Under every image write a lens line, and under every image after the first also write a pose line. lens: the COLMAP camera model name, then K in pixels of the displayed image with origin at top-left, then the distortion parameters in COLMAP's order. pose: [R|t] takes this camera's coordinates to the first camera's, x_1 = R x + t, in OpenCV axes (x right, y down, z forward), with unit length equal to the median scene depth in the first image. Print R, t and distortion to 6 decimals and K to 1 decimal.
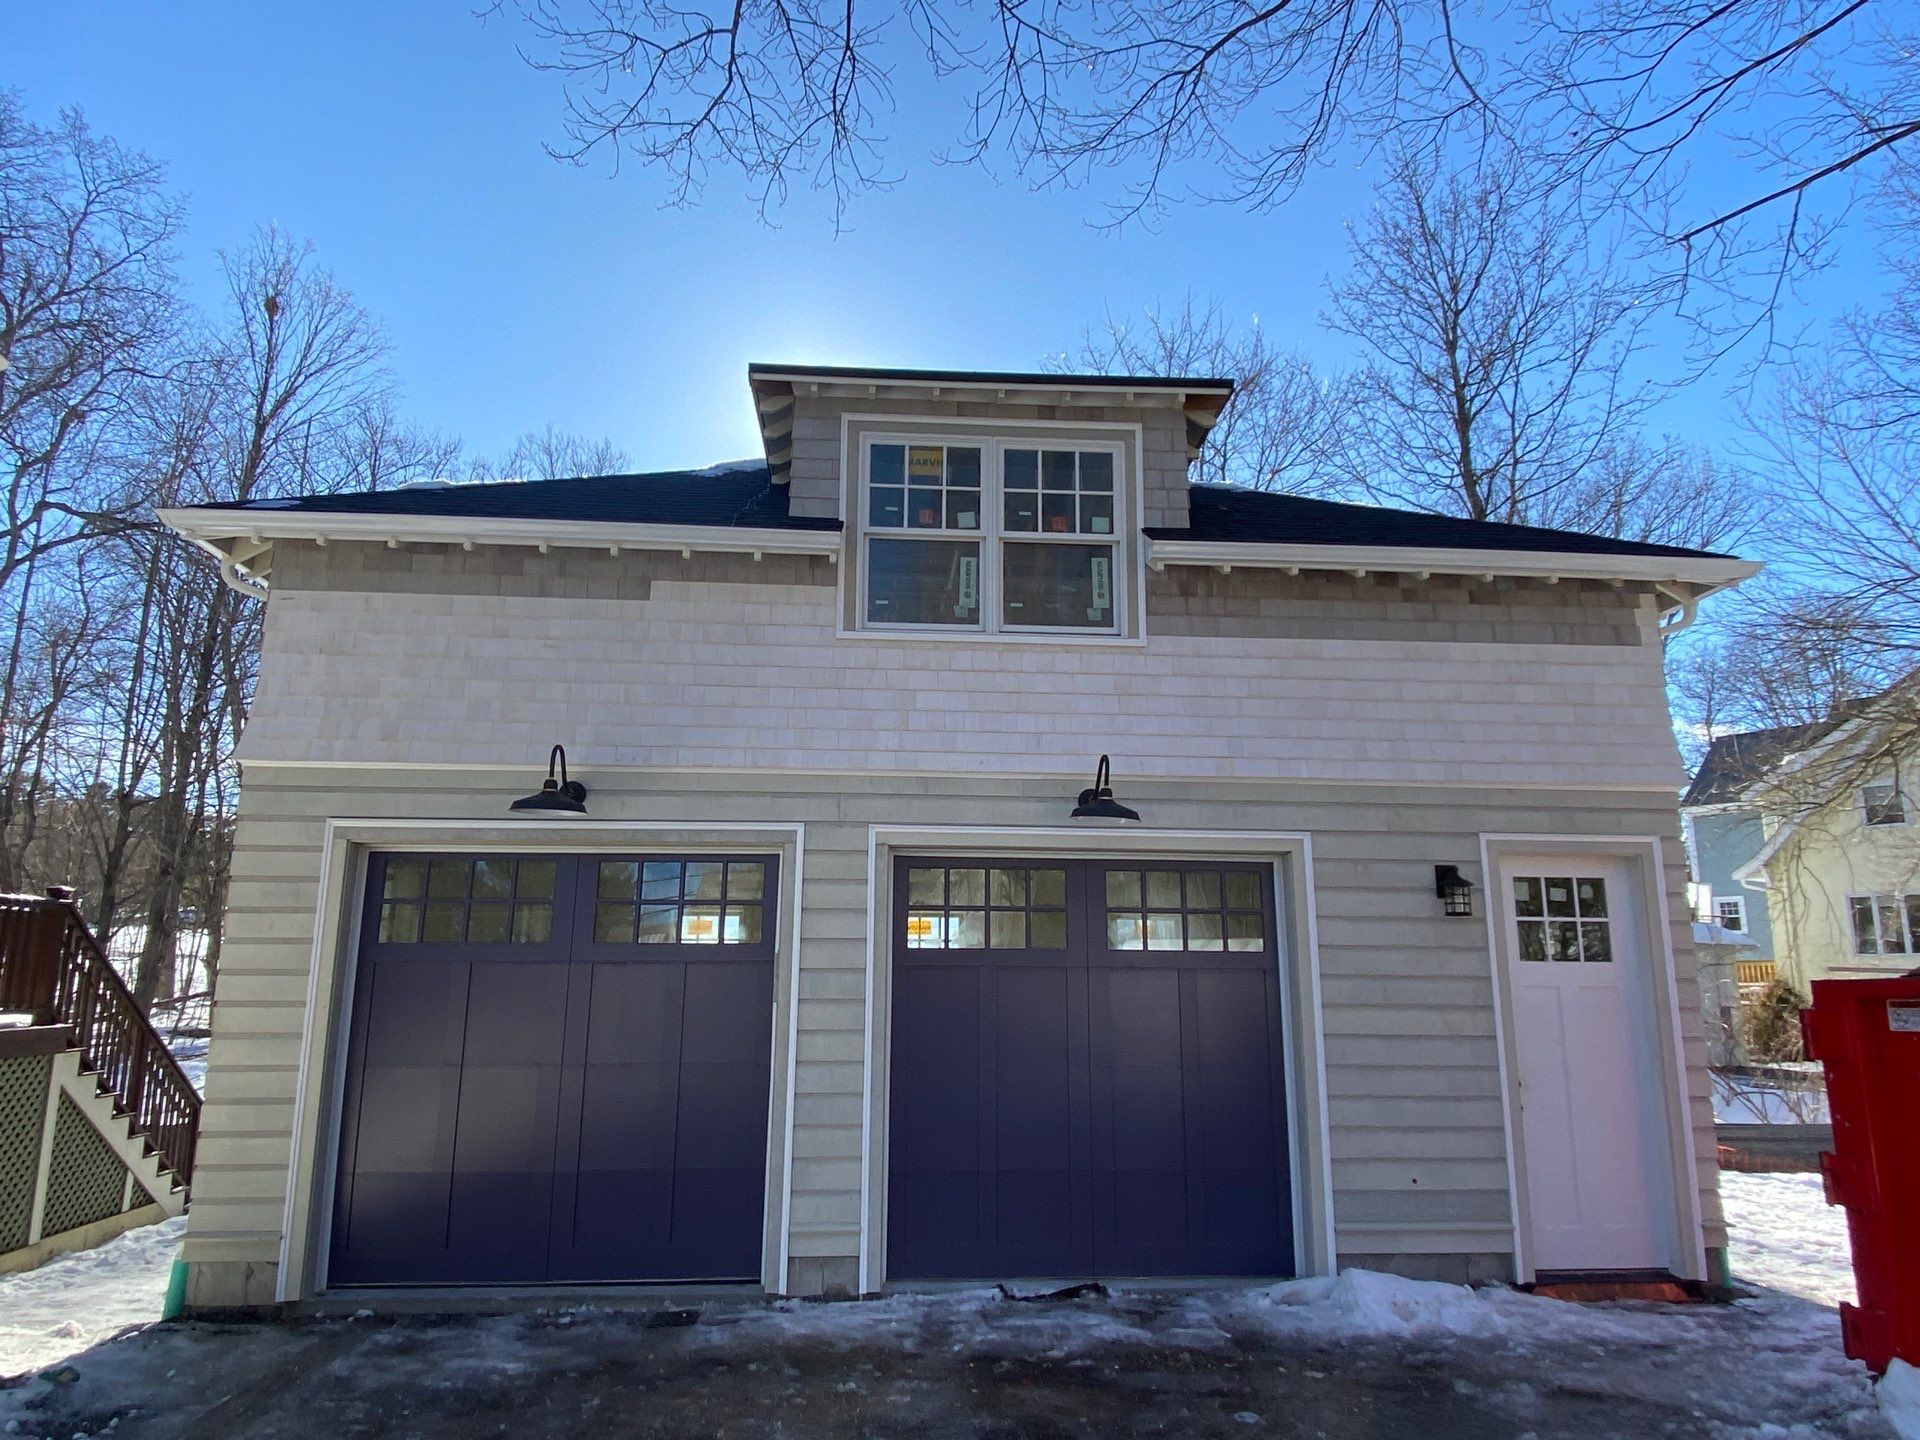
lens RADIAL K [[1253.6, 0, 961.5], [0, 1253.6, 719.7], [0, 0, 1]] dist [-0.009214, -0.002550]
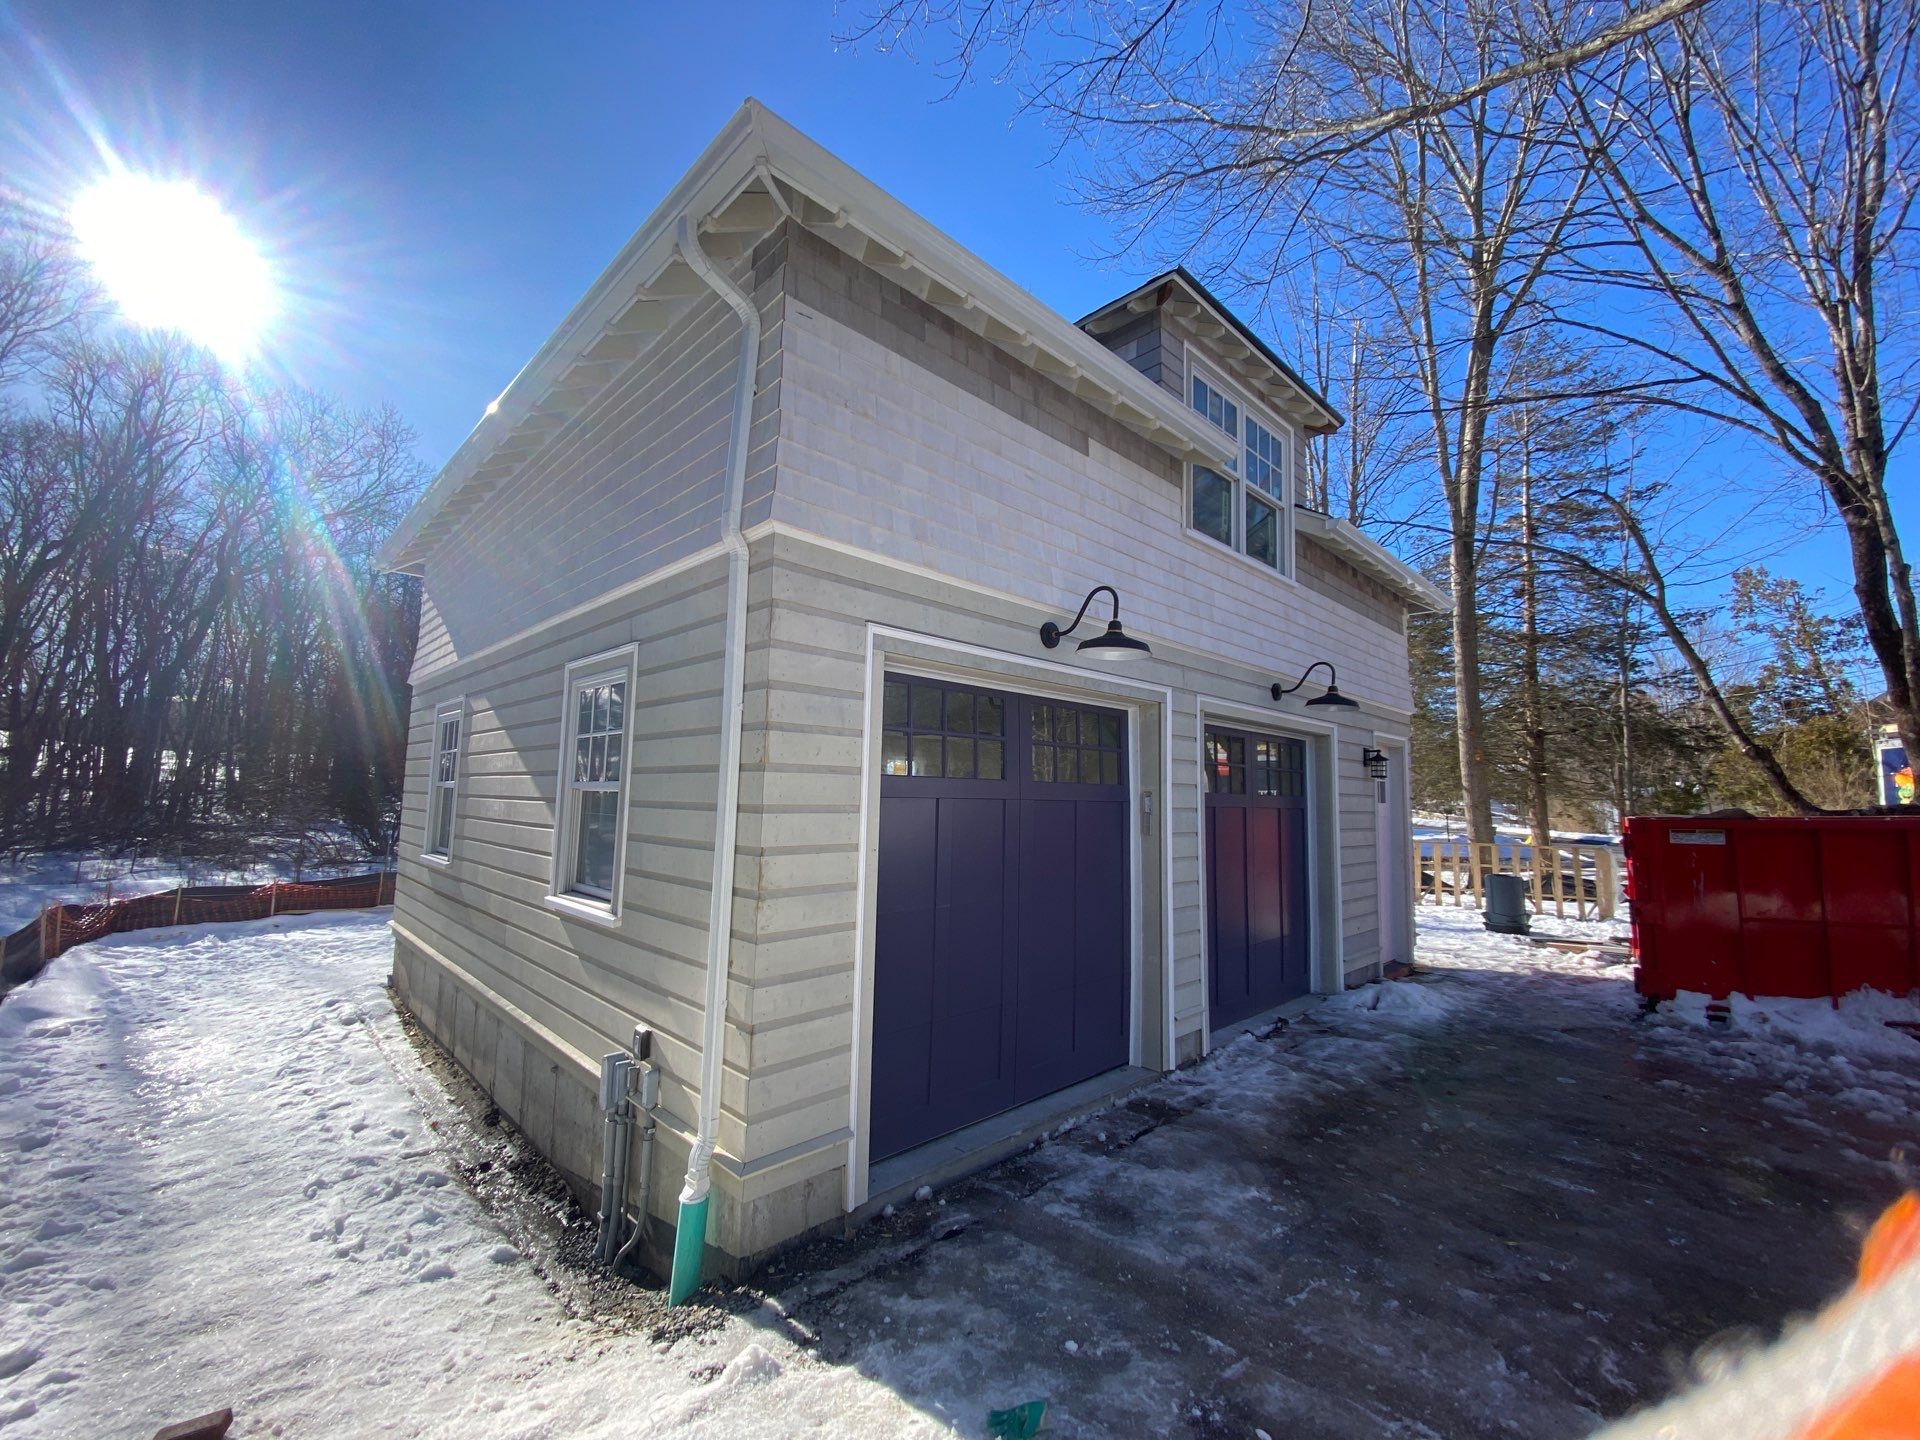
lens RADIAL K [[785.5, 0, 958.4], [0, 785.5, 722.7], [0, 0, 1]] dist [0.003385, 0.000045]
pose [[0.764924, 0.072404, 0.640039, -0.747663], [-0.154196, 0.985353, 0.072816, 0.092701], [-0.625392, -0.154390, 0.764885, 0.543102]]
